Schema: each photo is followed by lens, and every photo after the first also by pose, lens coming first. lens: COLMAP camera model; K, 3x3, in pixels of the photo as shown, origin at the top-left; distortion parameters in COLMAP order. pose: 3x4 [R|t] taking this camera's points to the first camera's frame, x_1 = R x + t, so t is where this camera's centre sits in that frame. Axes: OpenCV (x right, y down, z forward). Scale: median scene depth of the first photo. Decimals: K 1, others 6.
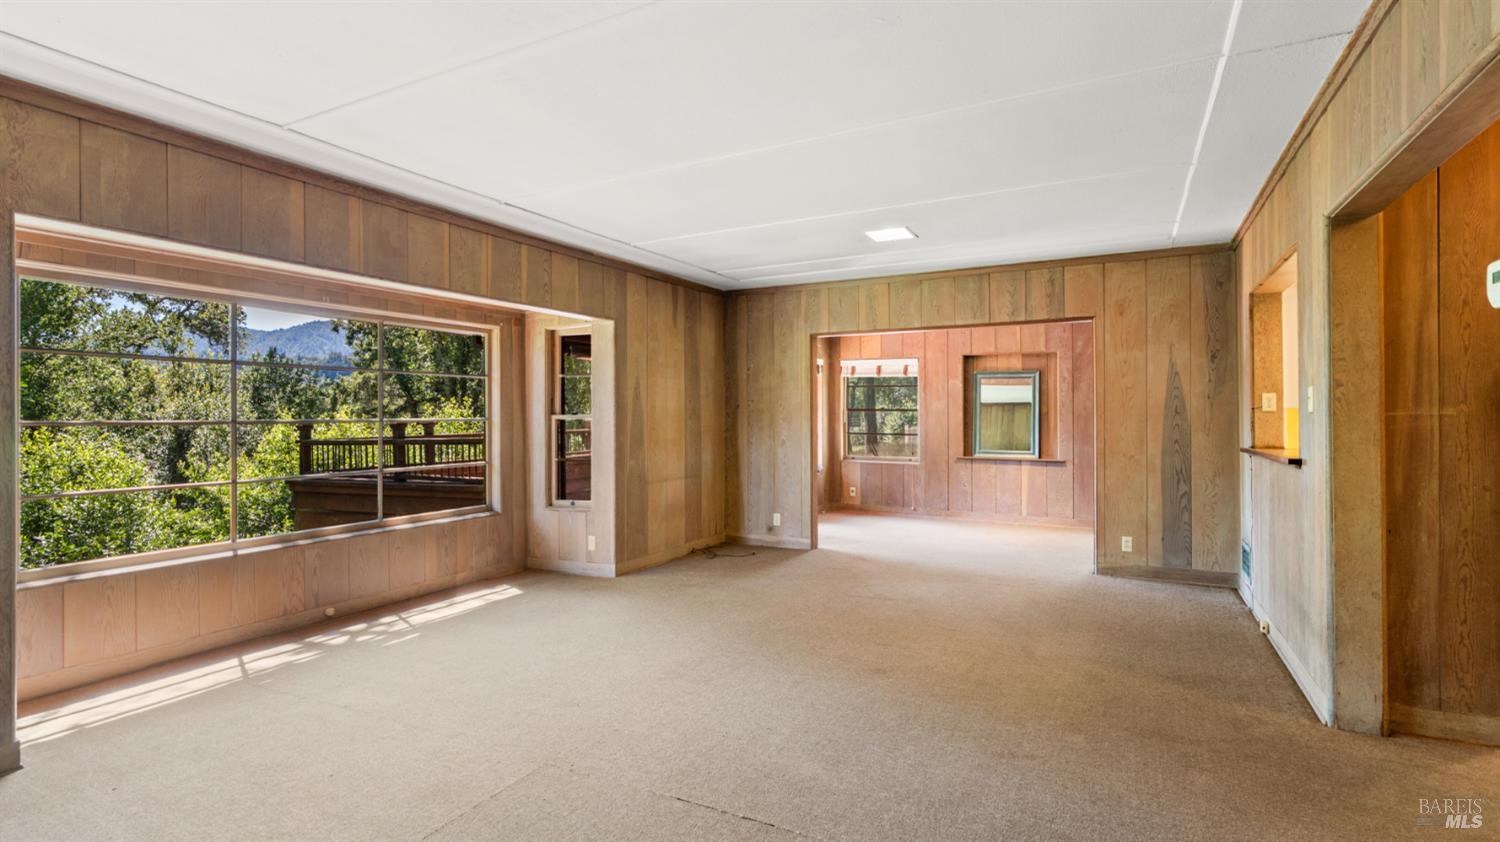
lens RADIAL K [[748.8, 0, 752.7], [0, 748.8, 413.0], [0, 0, 1]] dist [0.005151, 0.000014]
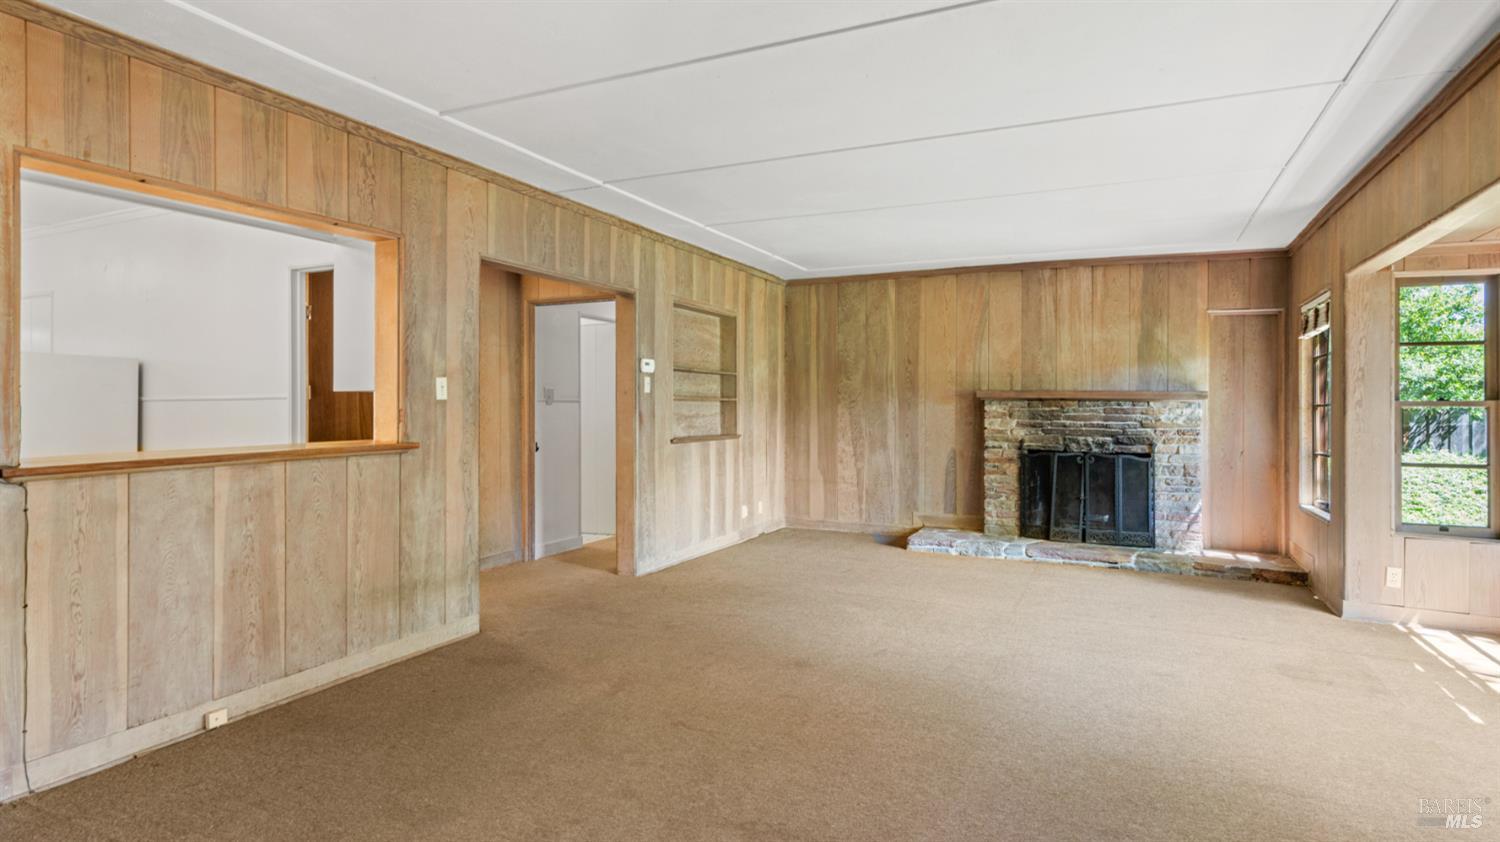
lens RADIAL K [[801.6, 0, 745.5], [0, 801.6, 411.0], [0, 0, 1]] dist [-0.000971, 0.000401]
pose [[-0.999549, 0.002591, -0.029904, 0.112820], [0.002528, 0.999995, 0.002140, 0.005575], [0.029909, 0.002063, -0.999550, 0.843413]]
